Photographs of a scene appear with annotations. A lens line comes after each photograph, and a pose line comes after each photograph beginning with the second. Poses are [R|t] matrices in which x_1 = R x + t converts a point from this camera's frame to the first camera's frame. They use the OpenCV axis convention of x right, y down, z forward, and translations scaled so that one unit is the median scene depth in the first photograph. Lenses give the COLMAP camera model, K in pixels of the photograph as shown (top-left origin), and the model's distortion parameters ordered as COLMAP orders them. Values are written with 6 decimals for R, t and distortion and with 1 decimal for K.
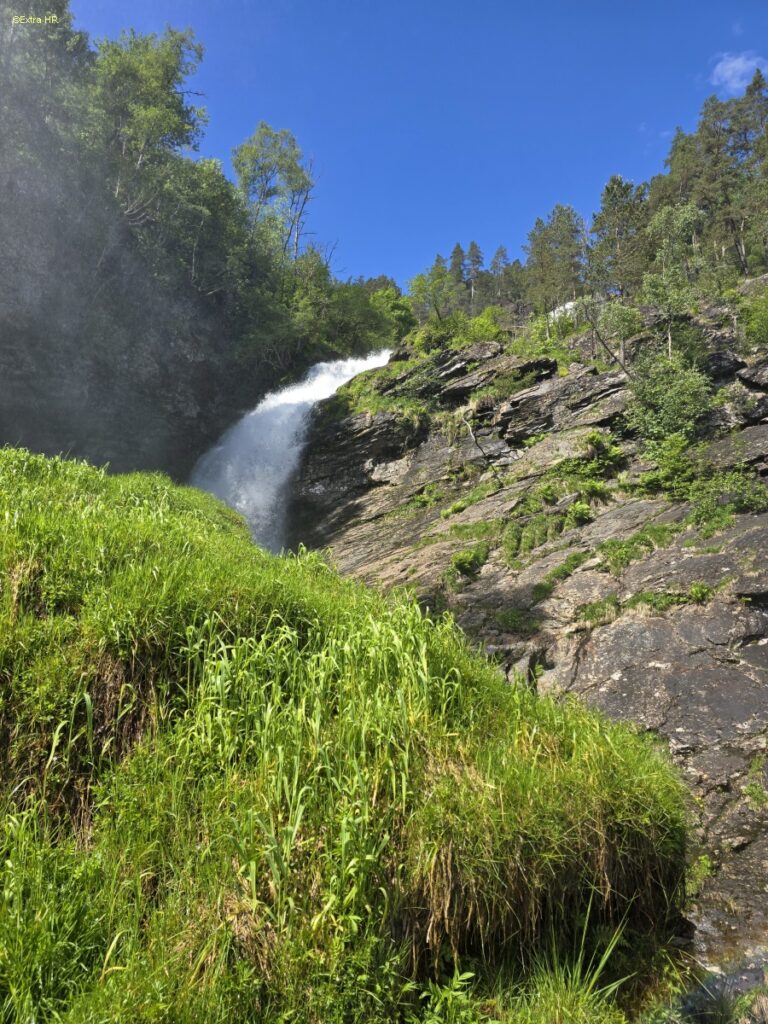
lens RADIAL K [[695.2, 0, 384.0], [0, 695.2, 512.0], [0, 0, 1]] dist [0.041469, -0.035687]
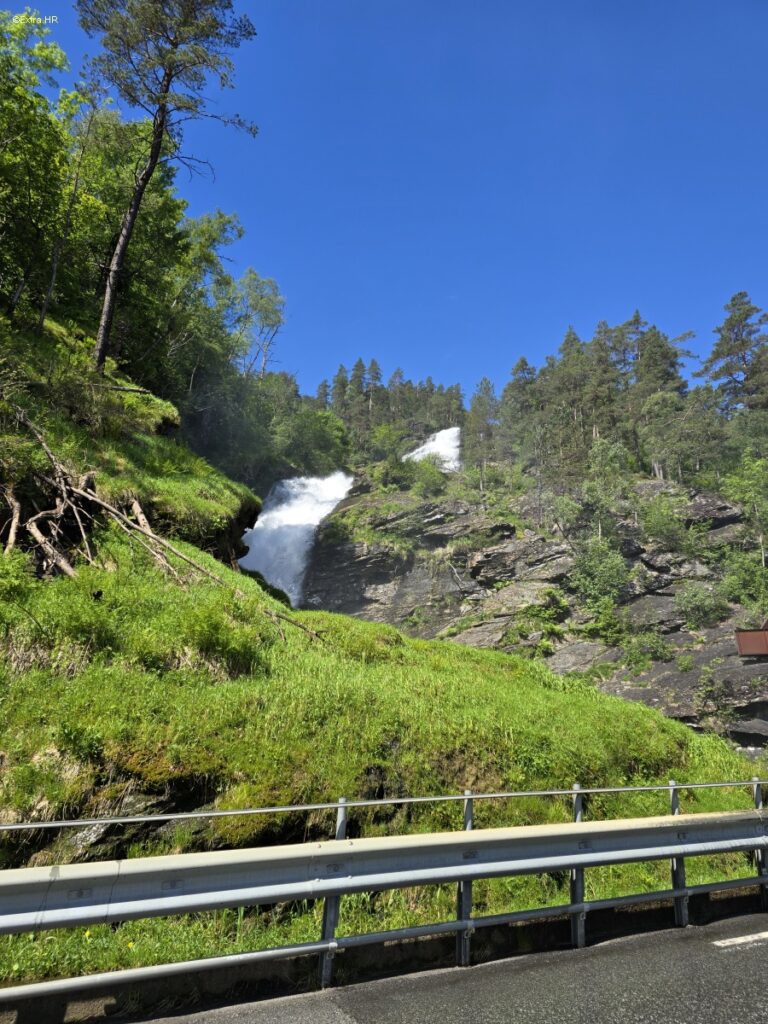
lens RADIAL K [[695.2, 0, 384.0], [0, 695.2, 512.0], [0, 0, 1]] dist [0.041469, -0.035687]
pose [[0.970893, 0.115471, 0.209841, -0.303288], [-0.091054, 0.988278, -0.122540, -0.054681], [-0.221531, 0.099866, 0.970026, -0.280762]]
